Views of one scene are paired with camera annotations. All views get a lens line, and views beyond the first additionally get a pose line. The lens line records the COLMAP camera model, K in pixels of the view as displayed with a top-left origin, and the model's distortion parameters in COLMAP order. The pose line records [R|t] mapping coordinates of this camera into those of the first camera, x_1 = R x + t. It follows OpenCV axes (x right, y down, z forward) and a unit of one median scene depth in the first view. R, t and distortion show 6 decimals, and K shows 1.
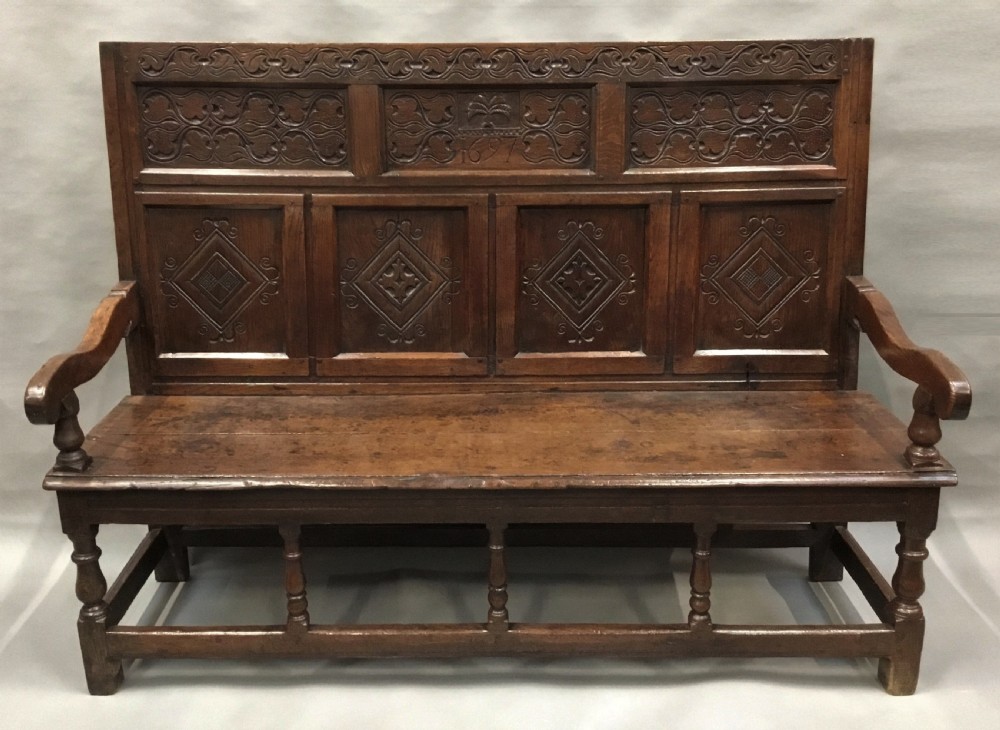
lens RADIAL K [[975.8, 0, 492.2], [0, 975.8, 329.3], [0, 0, 1]] dist [0.090260, 0.000000]
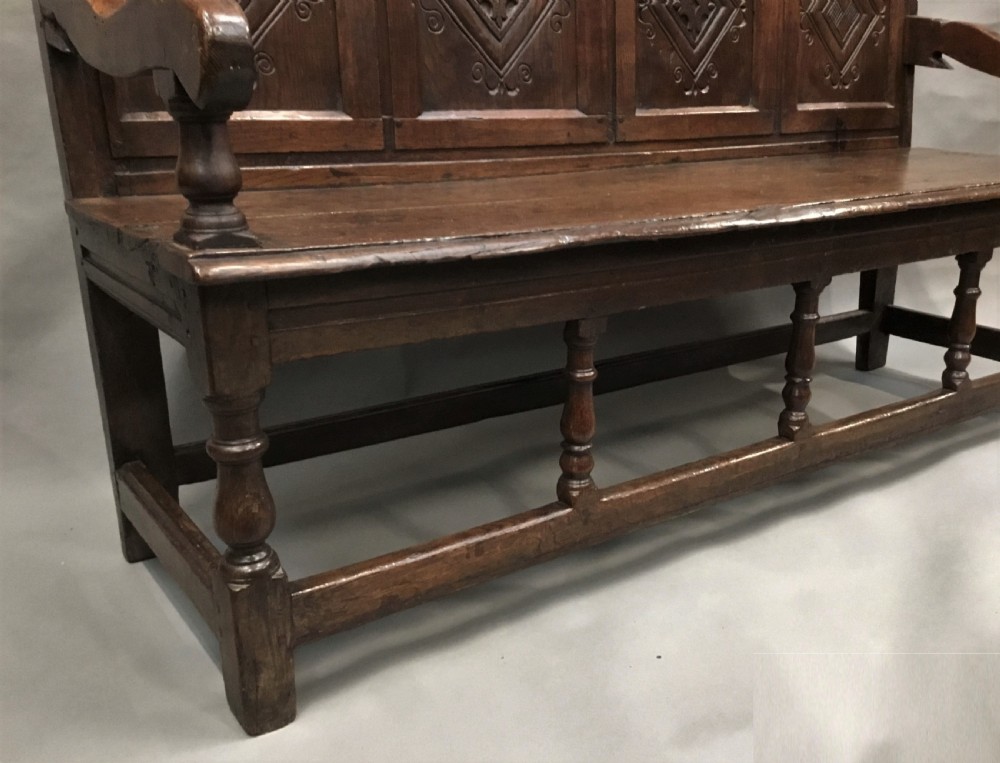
lens RADIAL K [[947.3, 0, 524.1], [0, 947.3, 403.6], [0, 0, 1]] dist [0.034716, 0.000000]
pose [[0.813107, -0.178354, 0.554118, -0.483428], [0.145961, 0.983963, 0.102526, 0.158587], [-0.563517, -0.002485, 0.826100, 0.477895]]
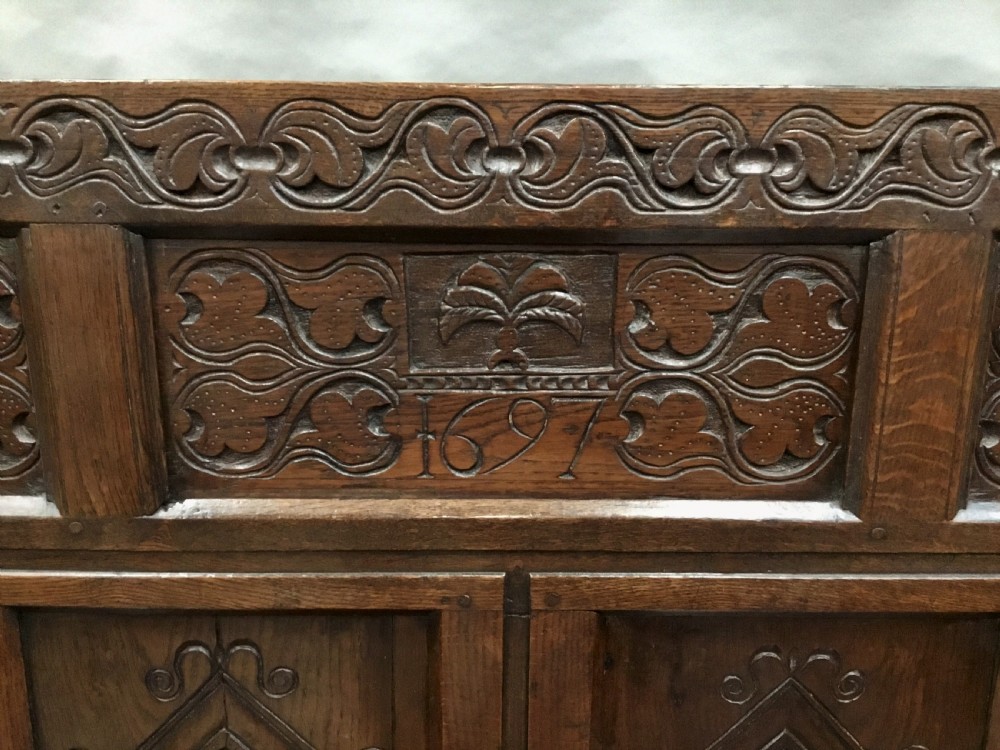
lens RADIAL K [[872.9, 0, 502.1], [0, 872.9, 375.5], [0, 0, 1]] dist [0.051139, -0.097588]
pose [[0.999896, 0.014236, -0.002115, -0.005281], [-0.014145, 0.999175, 0.038060, -0.210359], [0.002655, -0.038026, 0.999273, 0.722165]]
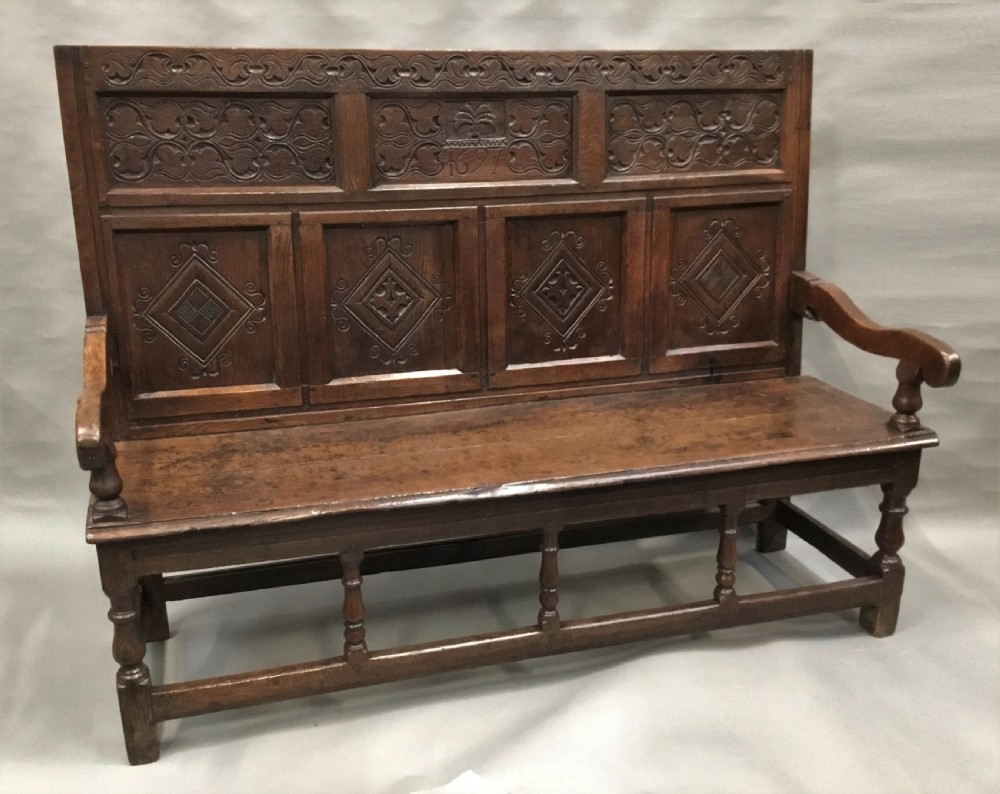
lens RADIAL K [[957.5, 0, 462.8], [0, 957.5, 407.1], [0, 0, 1]] dist [0.084738, 0.000000]
pose [[0.962254, -0.085238, 0.258462, -0.286453], [0.075102, 0.995978, 0.048857, 0.015900], [-0.261587, -0.027602, 0.964785, 0.056044]]
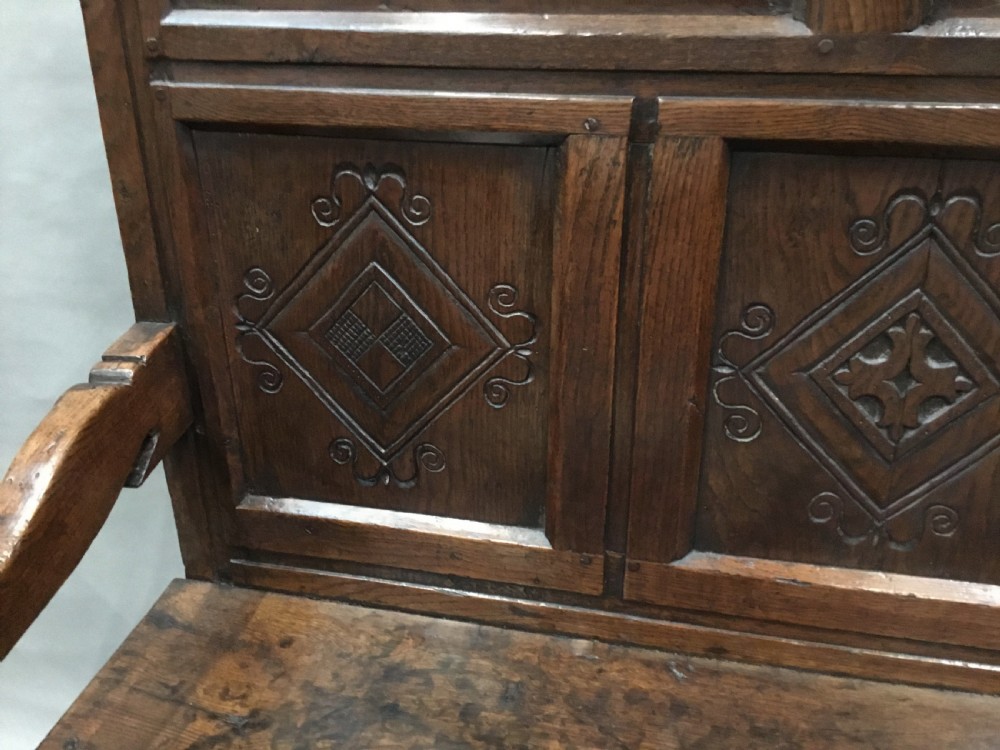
lens RADIAL K [[893.4, 0, 505.5], [0, 893.4, 376.5], [0, 0, 1]] dist [0.104201, -0.169038]
pose [[0.976116, 0.084566, -0.200117, -0.165812], [-0.041890, 0.977107, 0.208582, -0.108680], [0.213175, -0.195218, 0.957312, 0.695518]]
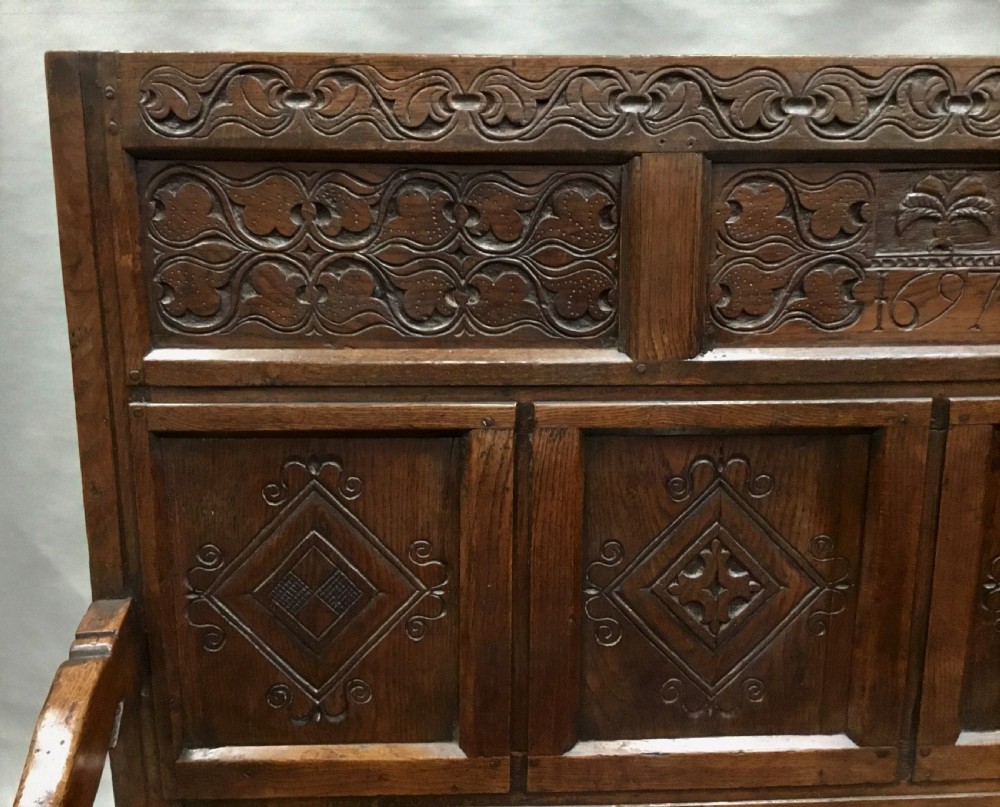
lens RADIAL K [[983.3, 0, 480.2], [0, 983.3, 407.3], [0, 0, 1]] dist [0.070835, 0.000000]
pose [[0.998866, -0.006331, 0.047178, -0.227568], [0.005921, 0.999944, 0.008823, -0.138963], [-0.047232, -0.008534, 0.998848, 0.556741]]
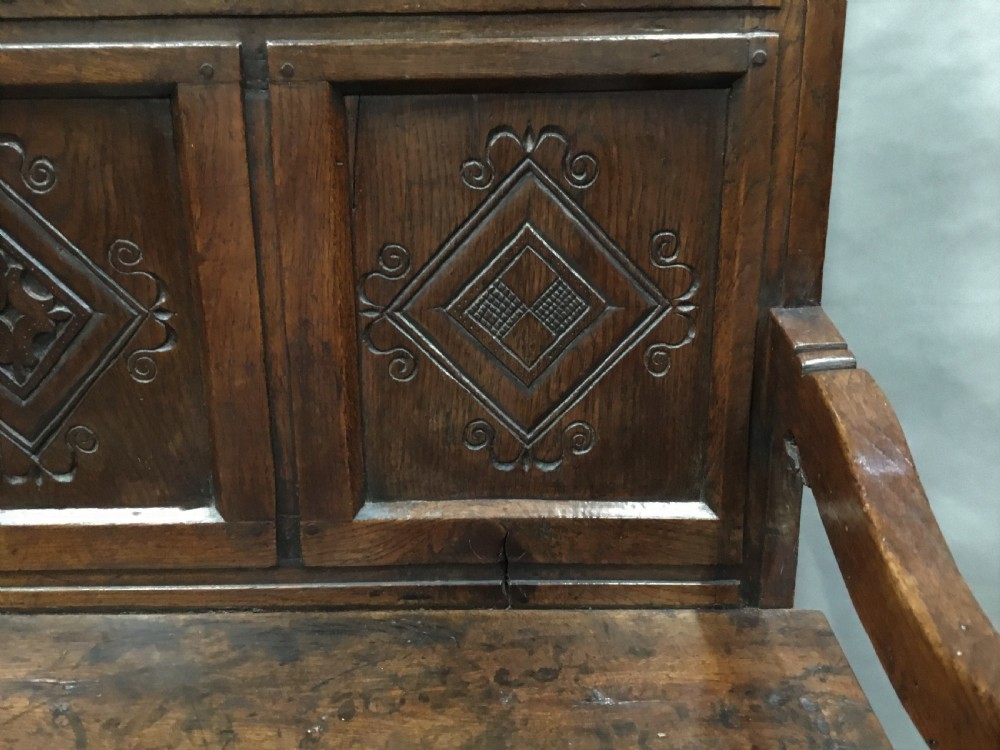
lens RADIAL K [[893.4, 0, 499.7], [0, 893.4, 379.9], [0, 0, 1]] dist [0.104201, -0.169038]
pose [[0.999986, 0.002689, -0.004601, 0.268109], [-0.002131, 0.993092, 0.117321, -0.066182], [0.004885, -0.117309, 0.993083, 0.691945]]
